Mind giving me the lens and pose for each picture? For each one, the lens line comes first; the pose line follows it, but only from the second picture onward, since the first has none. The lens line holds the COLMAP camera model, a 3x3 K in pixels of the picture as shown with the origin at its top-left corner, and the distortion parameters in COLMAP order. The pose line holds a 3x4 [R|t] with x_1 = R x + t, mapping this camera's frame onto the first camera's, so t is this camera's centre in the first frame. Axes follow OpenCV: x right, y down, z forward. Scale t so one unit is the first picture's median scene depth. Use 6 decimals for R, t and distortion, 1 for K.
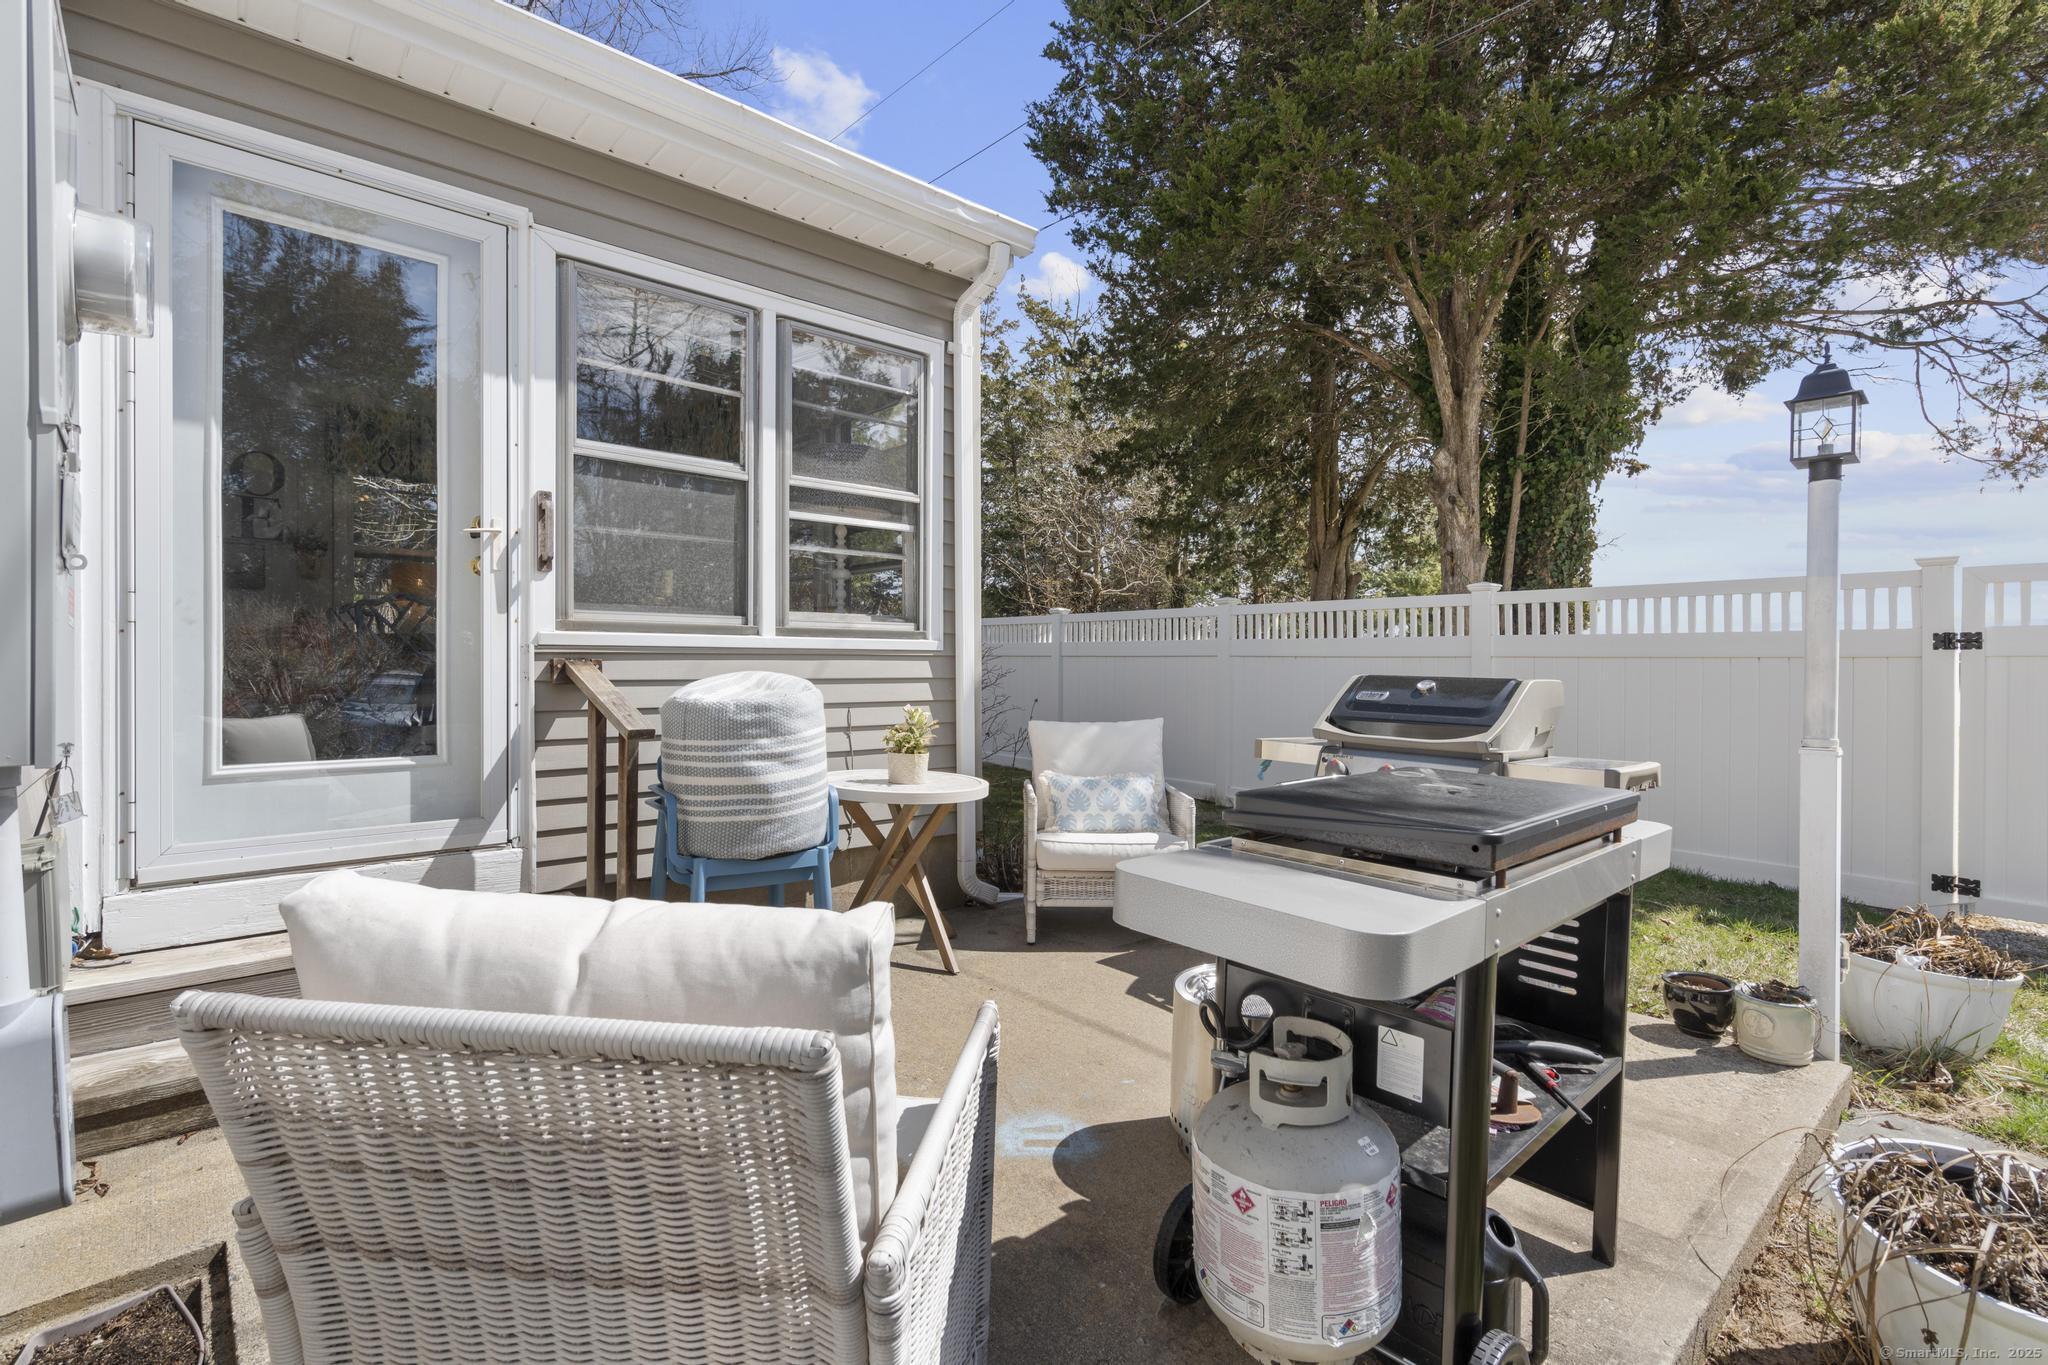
lens RADIAL K [[947.3, 0, 1023.2], [0, 947.3, 677.3], [0, 0, 1]] dist [-0.001479, 0.001431]
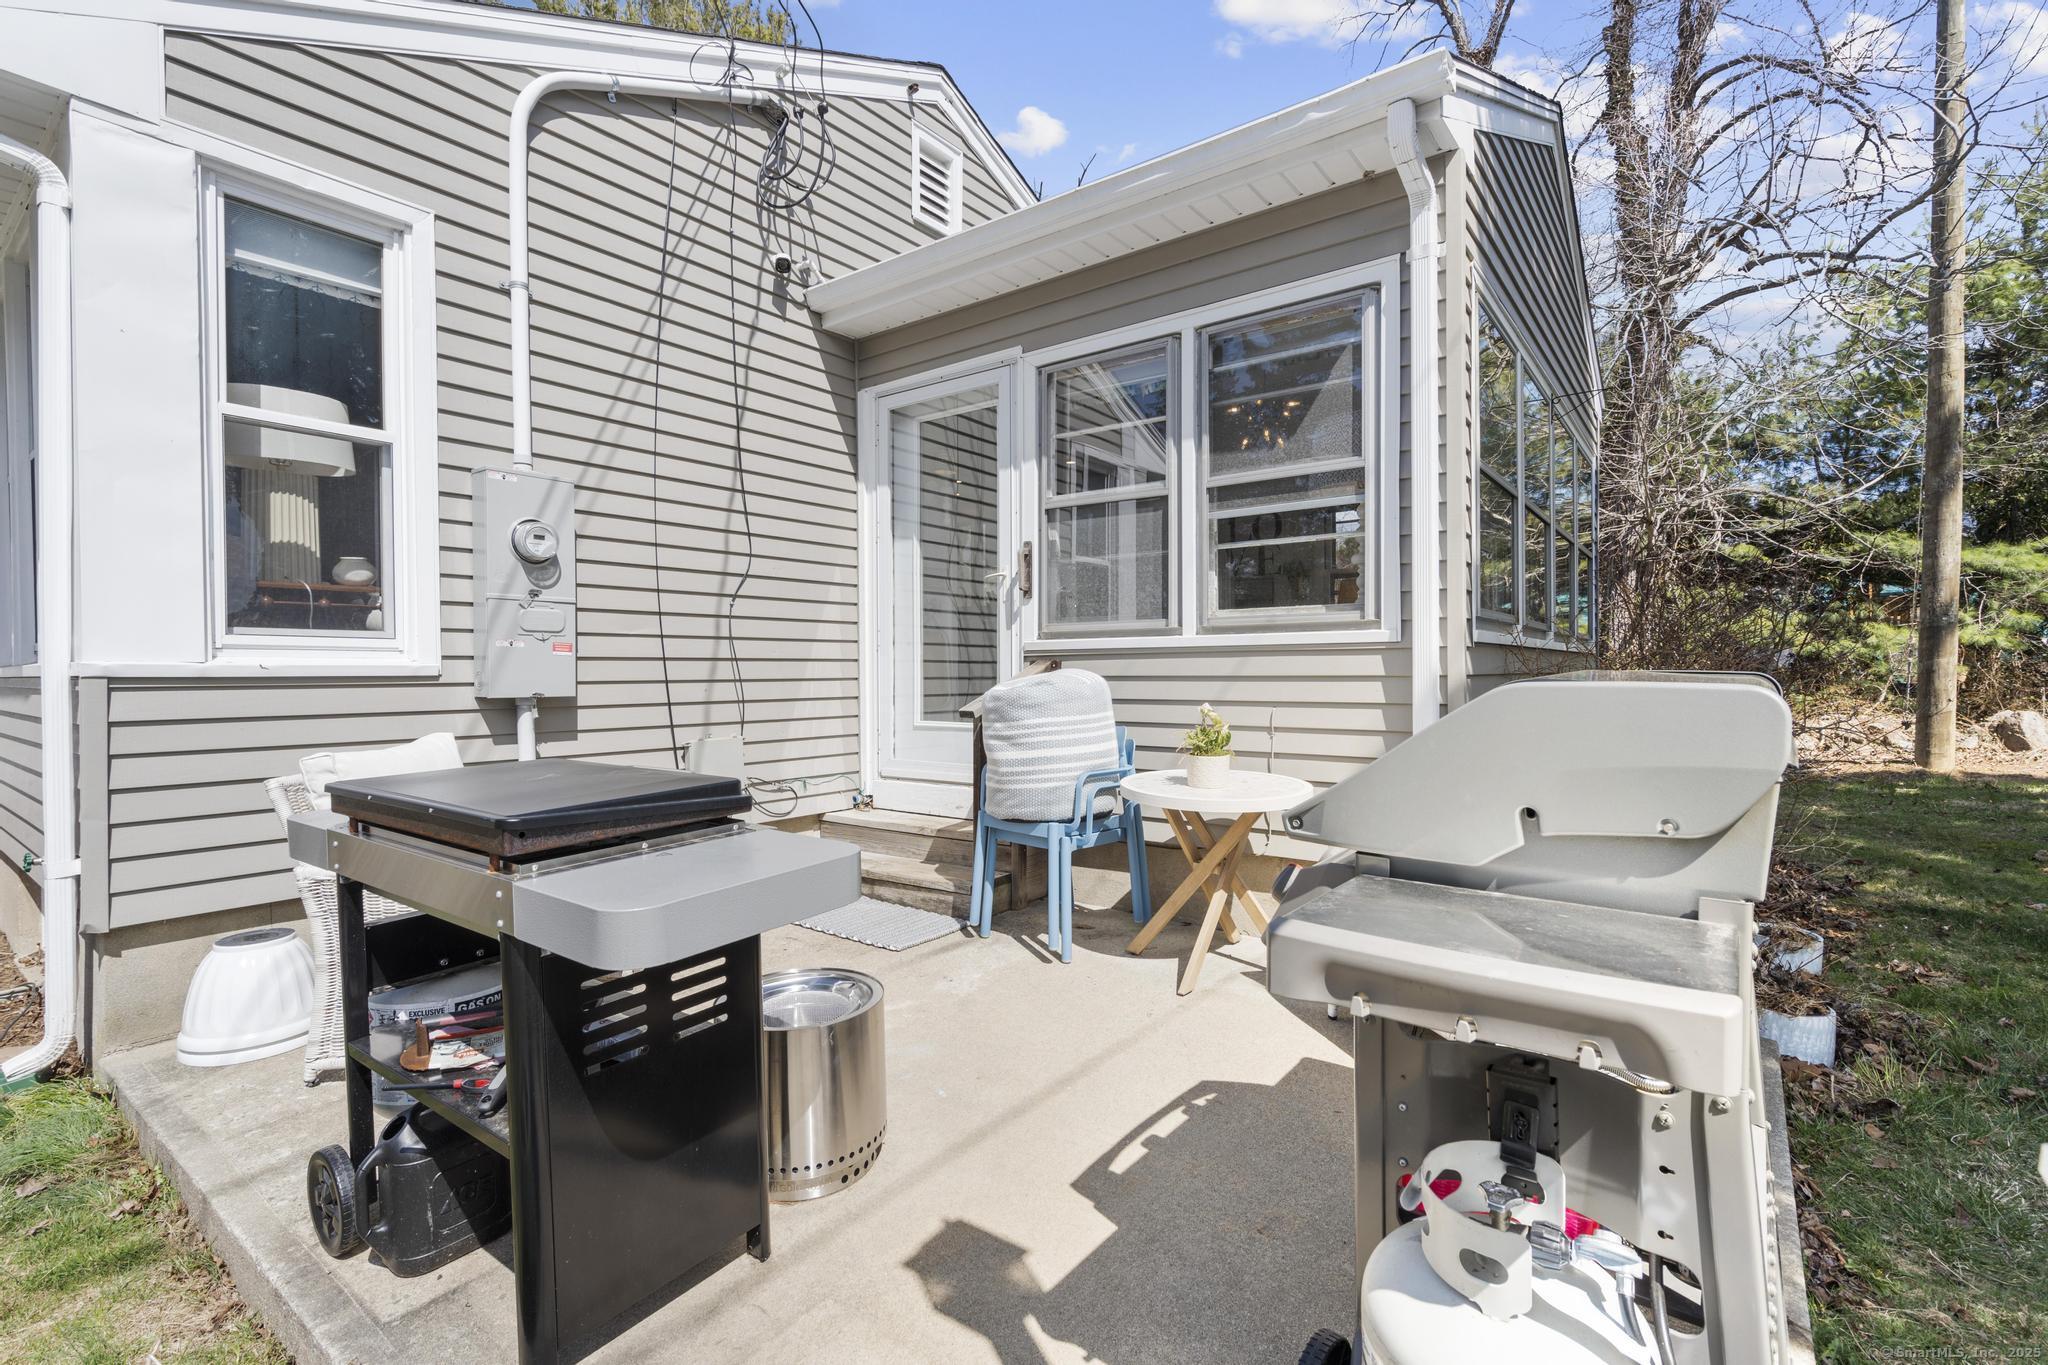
lens RADIAL K [[947.3, 0, 1023.2], [0, 947.3, 677.3], [0, 0, 1]] dist [-0.001479, 0.001431]
pose [[0.187092, 0.007108, -0.982317, 0.742052], [-0.001435, 0.999975, 0.006962, -0.003730], [0.982341, 0.000107, 0.187097, 0.620316]]
